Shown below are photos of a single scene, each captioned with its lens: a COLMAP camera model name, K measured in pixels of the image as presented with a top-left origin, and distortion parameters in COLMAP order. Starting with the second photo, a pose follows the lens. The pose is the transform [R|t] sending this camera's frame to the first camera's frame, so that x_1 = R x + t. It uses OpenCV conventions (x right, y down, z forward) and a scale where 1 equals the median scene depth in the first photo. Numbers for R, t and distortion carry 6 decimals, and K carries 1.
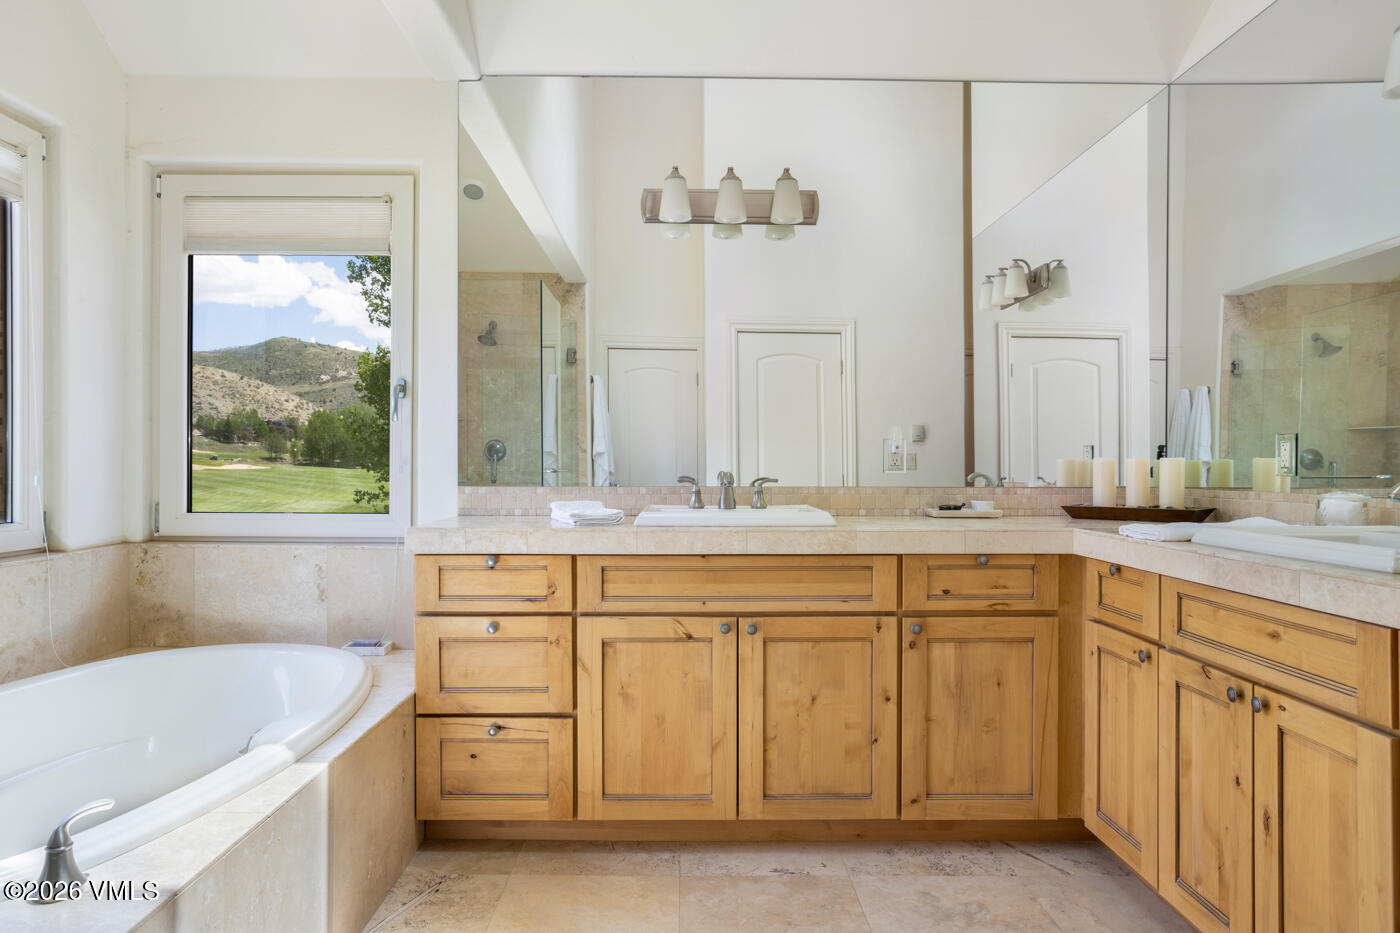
lens RADIAL K [[923.2, 0, 700.0], [0, 923.2, 466.5], [0, 0, 1]] dist [-0.074489, 0.145985]
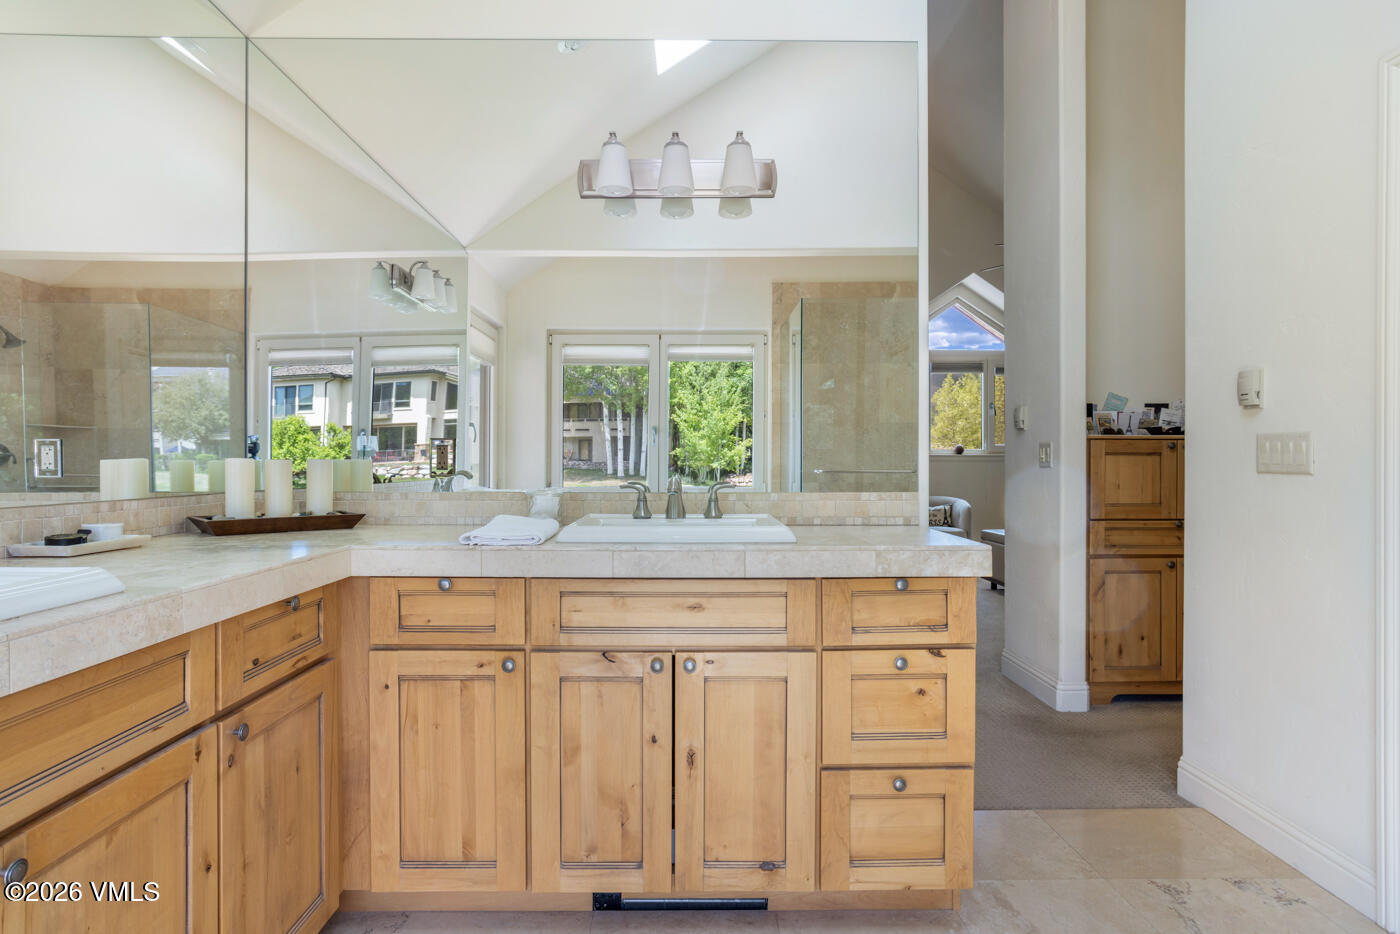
lens RADIAL K [[785.9, 0, 676.7], [0, 785.9, 470.0], [0, 0, 1]] dist [-0.005241, 0.000126]
pose [[0.004239, -0.011828, 0.999921, -0.372887], [-0.000788, 0.999930, 0.011832, -0.011792], [-0.999991, -0.000839, 0.004230, 0.876553]]
